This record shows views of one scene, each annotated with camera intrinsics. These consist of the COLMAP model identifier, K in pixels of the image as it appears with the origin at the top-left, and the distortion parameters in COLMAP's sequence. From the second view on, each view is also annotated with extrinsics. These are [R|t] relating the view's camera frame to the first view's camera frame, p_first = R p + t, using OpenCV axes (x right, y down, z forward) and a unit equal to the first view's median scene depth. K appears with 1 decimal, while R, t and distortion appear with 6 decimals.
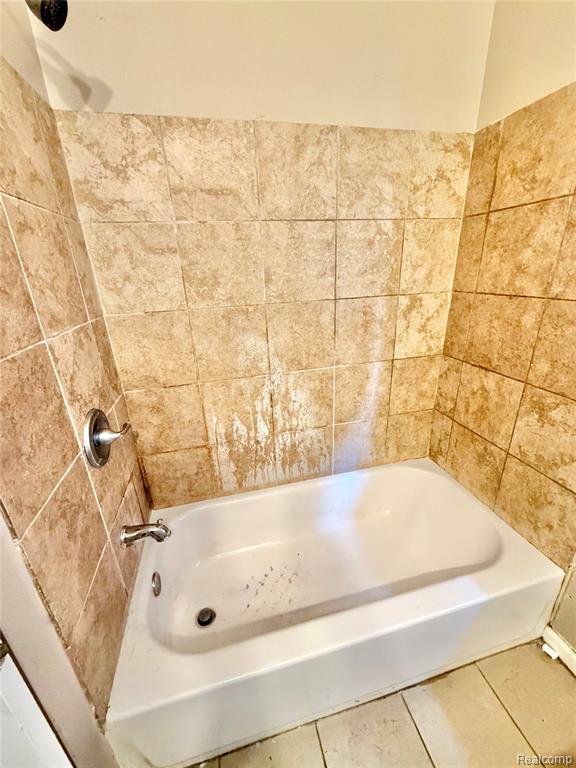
lens RADIAL K [[304.8, 0, 286.3], [0, 304.8, 384.0], [0, 0, 1]] dist [-0.001104, -0.000601]
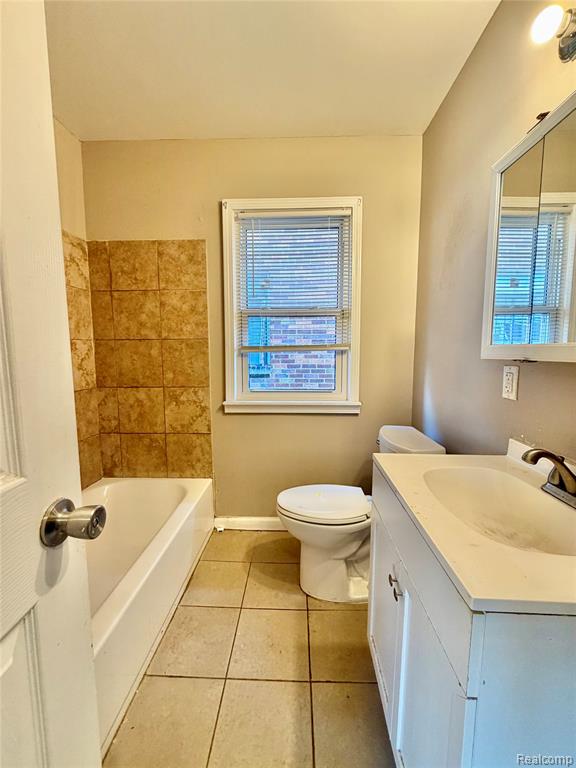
lens RADIAL K [[304.8, 0, 287.8], [0, 304.8, 383.1], [0, 0, 1]] dist [-0.001104, -0.000601]
pose [[0.272681, -0.062647, 0.960063, -0.600872], [0.332617, 0.942485, -0.032971, 0.234813], [-0.902779, 0.328324, 0.277835, -0.113171]]
